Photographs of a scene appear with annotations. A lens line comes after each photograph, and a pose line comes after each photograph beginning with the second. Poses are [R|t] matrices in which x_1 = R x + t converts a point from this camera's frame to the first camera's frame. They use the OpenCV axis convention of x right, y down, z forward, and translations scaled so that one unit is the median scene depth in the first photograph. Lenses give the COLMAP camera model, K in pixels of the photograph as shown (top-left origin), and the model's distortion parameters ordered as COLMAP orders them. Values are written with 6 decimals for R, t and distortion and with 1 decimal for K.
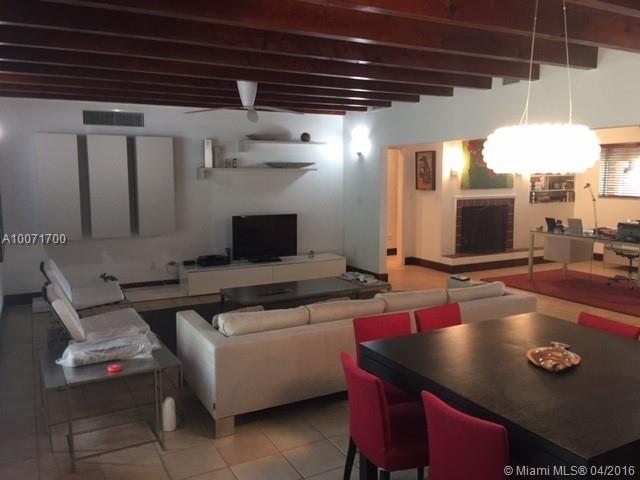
lens RADIAL K [[543.9, 0, 322.5], [0, 543.9, 240.6], [0, 0, 1]] dist [0.064175, 0.001174]
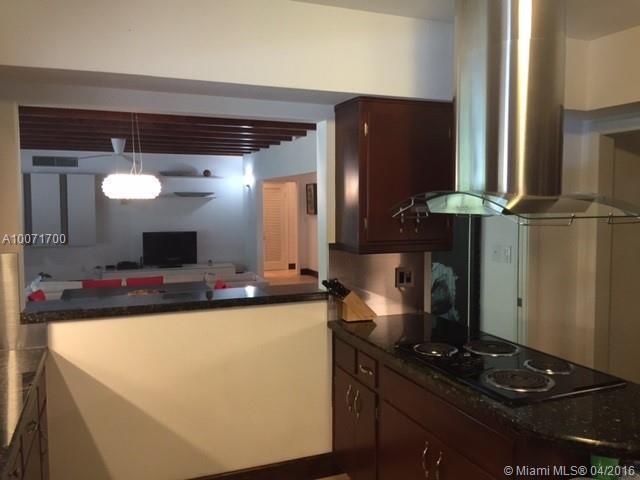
lens RADIAL K [[543.9, 0, 317.7], [0, 543.9, 238.0], [0, 0, 1]] dist [0.064175, 0.001174]
pose [[0.992309, 0.008374, -0.123500, 0.409903], [-0.015603, 0.998213, -0.057686, 0.037662], [0.122796, 0.059170, 0.990667, -0.262053]]
